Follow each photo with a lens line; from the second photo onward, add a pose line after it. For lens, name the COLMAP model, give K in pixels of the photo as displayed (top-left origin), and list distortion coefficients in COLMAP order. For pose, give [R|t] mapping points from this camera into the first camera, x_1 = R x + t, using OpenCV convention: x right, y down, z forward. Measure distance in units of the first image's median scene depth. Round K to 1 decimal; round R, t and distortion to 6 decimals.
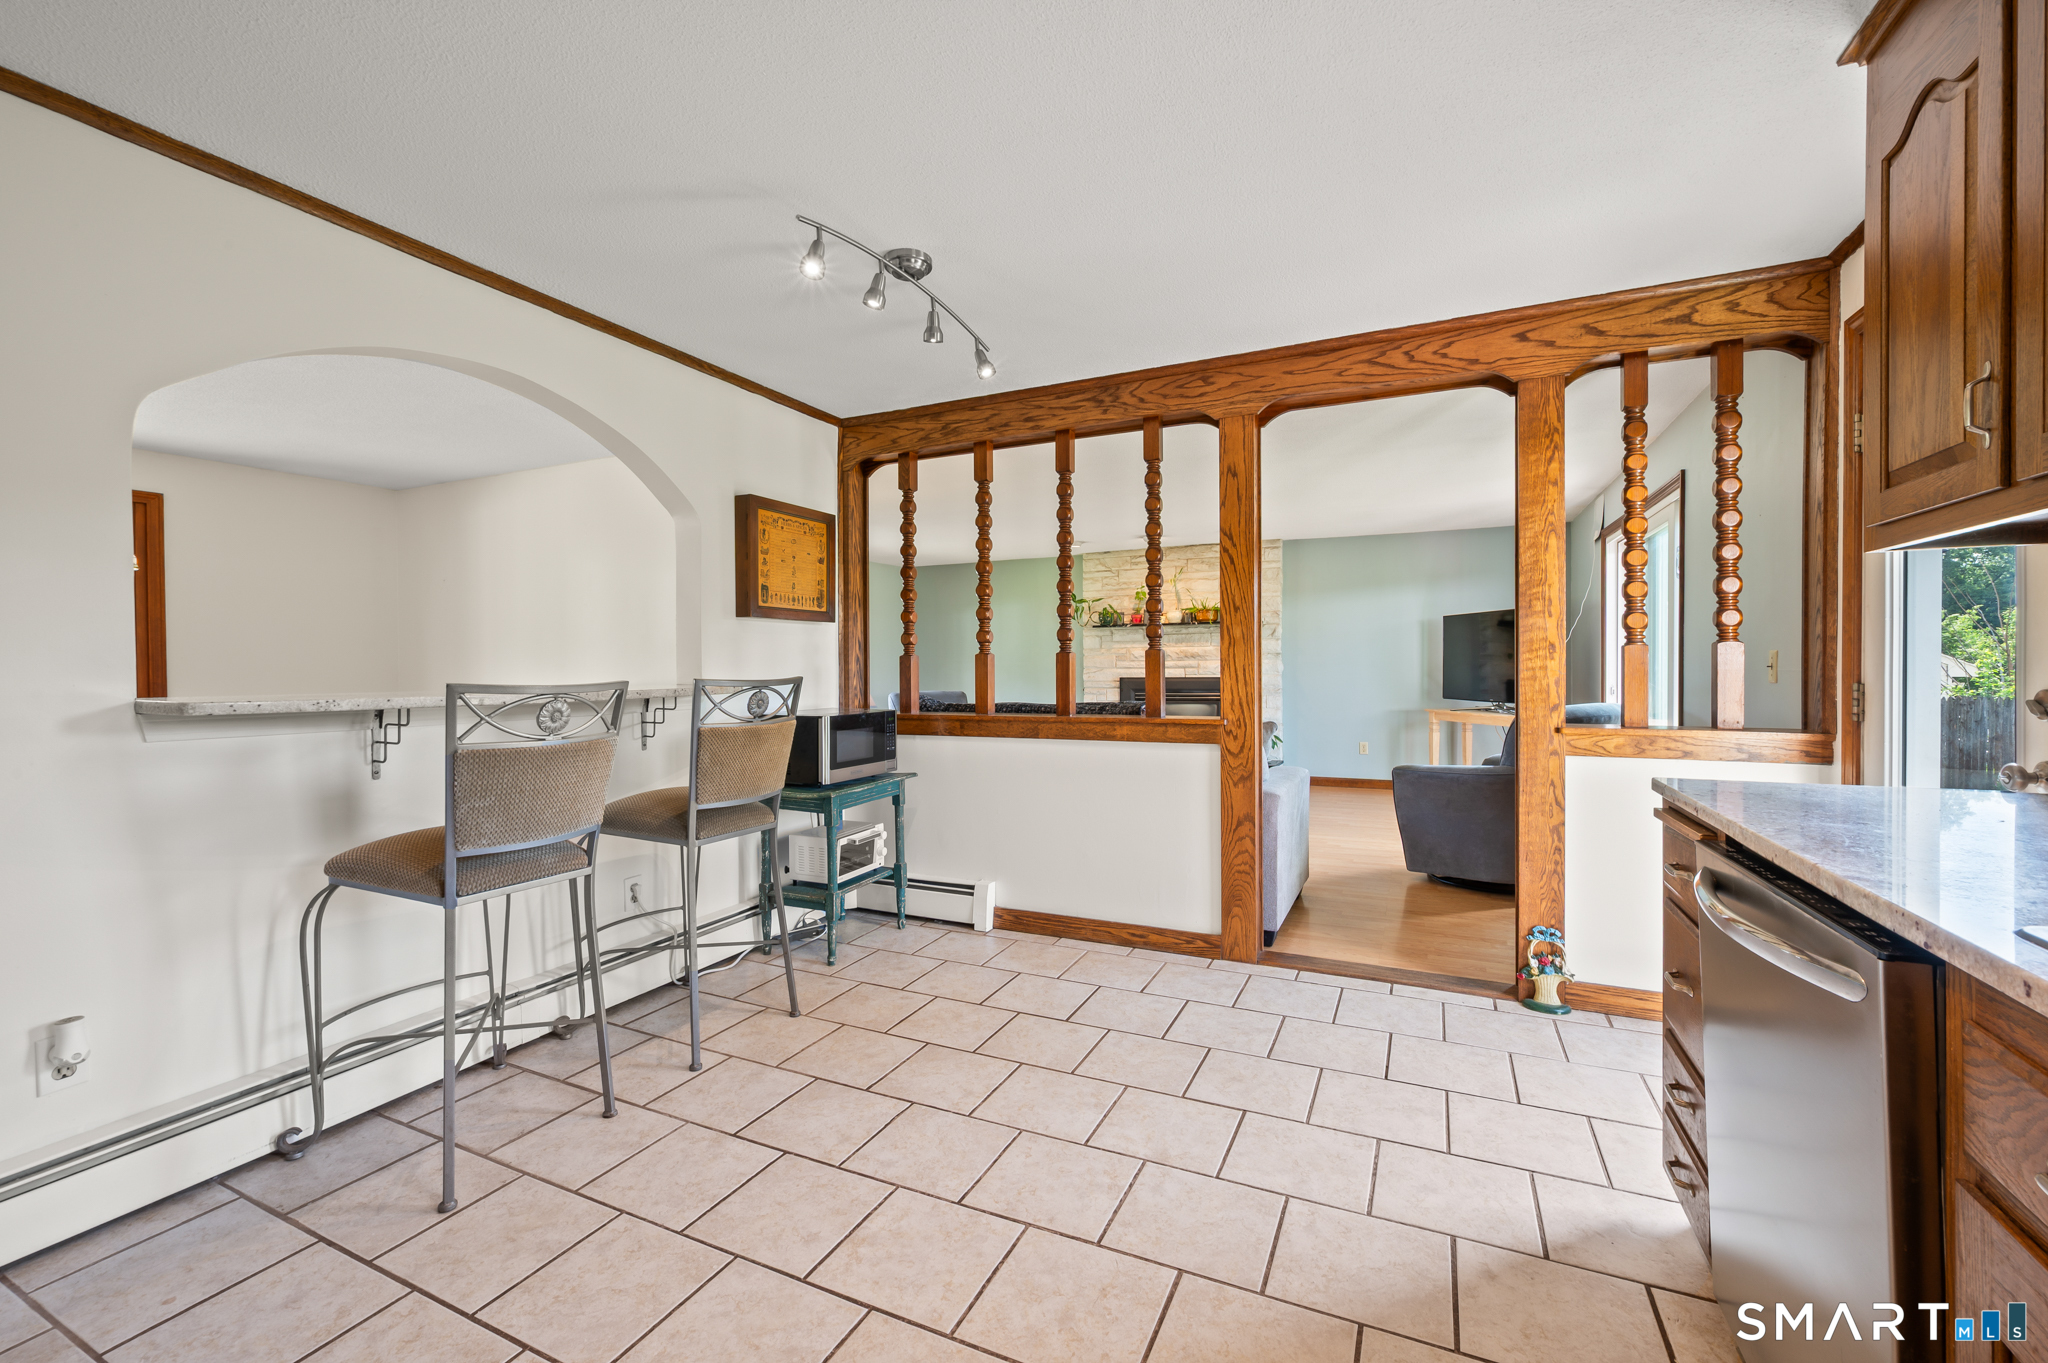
lens RADIAL K [[854.4, 0, 1024.0], [0, 854.4, 681.5], [0, 0, 1]] dist [-0.001793, -0.000210]
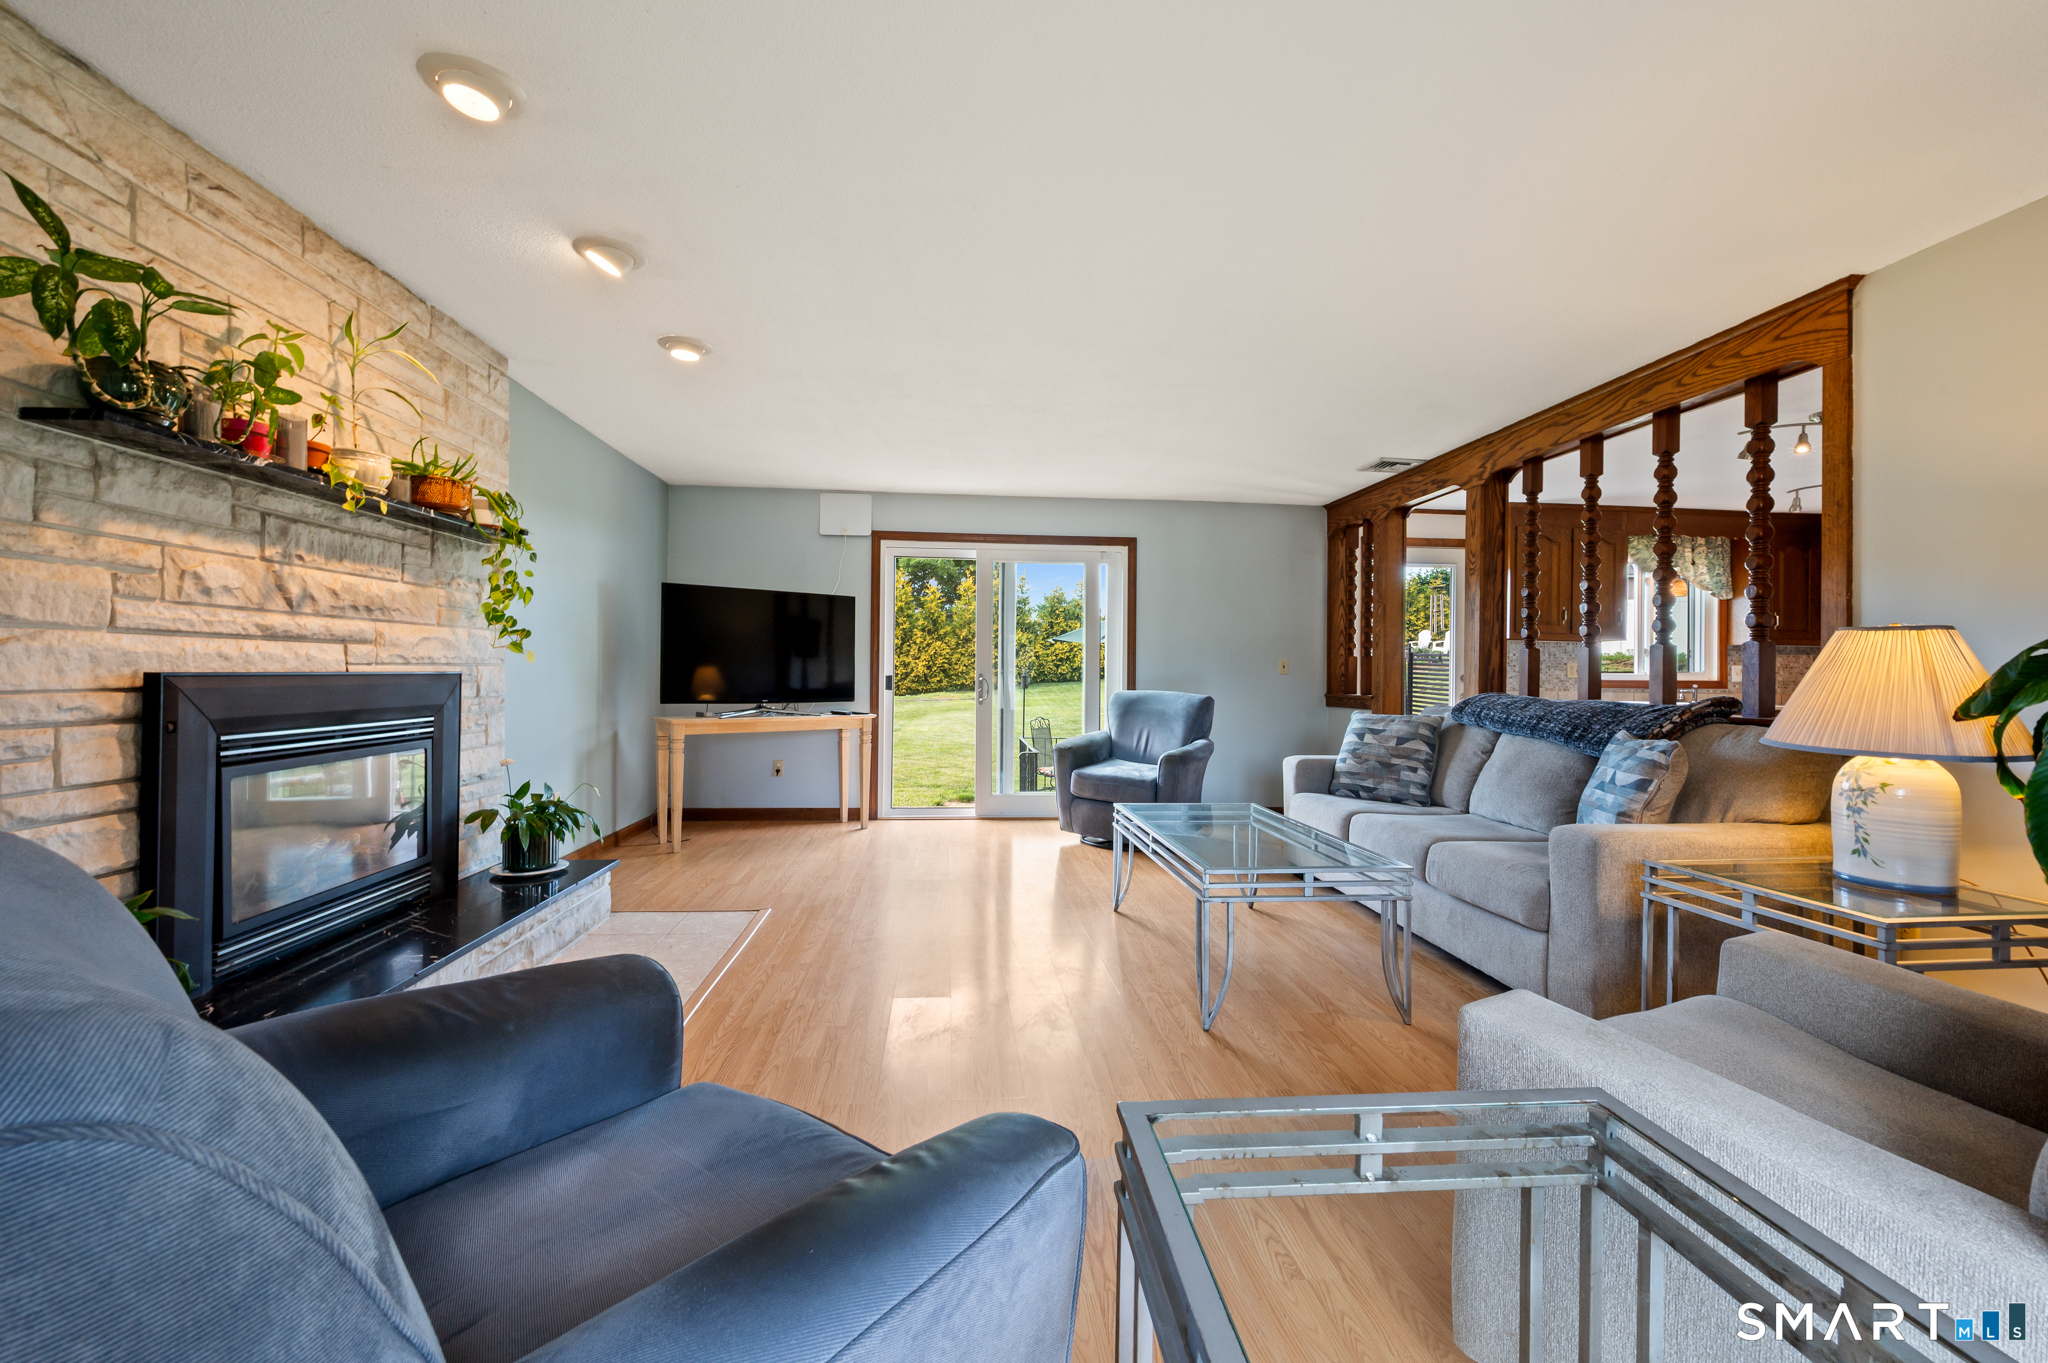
lens RADIAL K [[854.4, 0, 1024.0], [0, 854.4, 681.5], [0, 0, 1]] dist [-0.001793, -0.000210]
pose [[-0.519768, -0.006295, 0.854284, -0.422325], [0.004375, 0.999940, 0.010030, -0.007762], [-0.854296, 0.008951, -0.519709, 1.947590]]
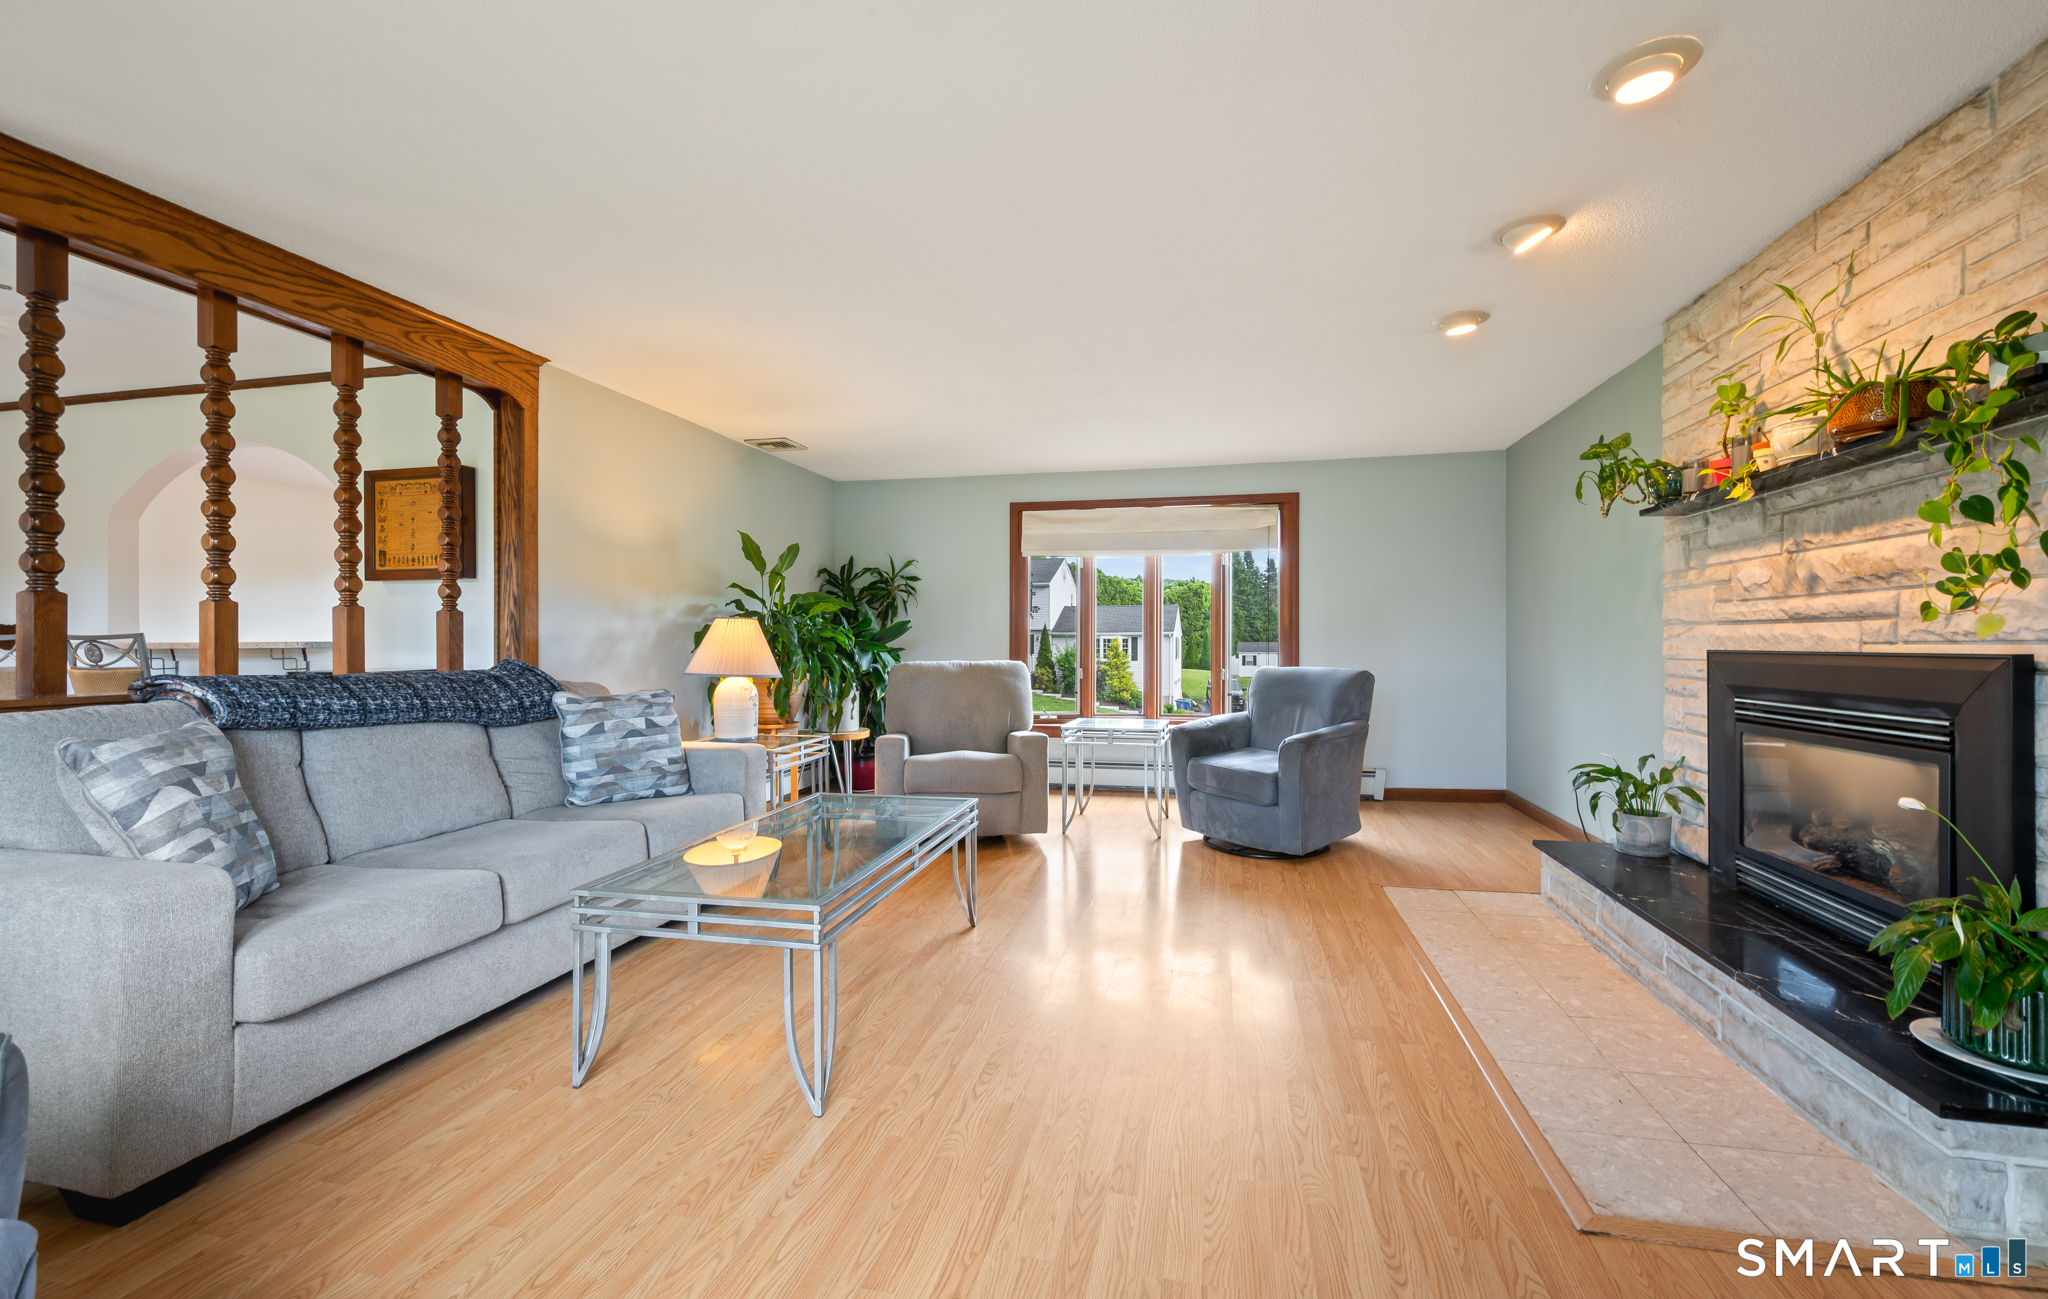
lens RADIAL K [[835.8, 0, 1024.0], [0, 835.8, 649.5], [0, 0, 1]] dist [-0.000170, 0.000005]
pose [[0.219591, 0.016272, -0.975456, 0.807749], [-0.014520, 0.999805, 0.013409, -0.011571], [0.975484, 0.011219, 0.219785, 1.381628]]
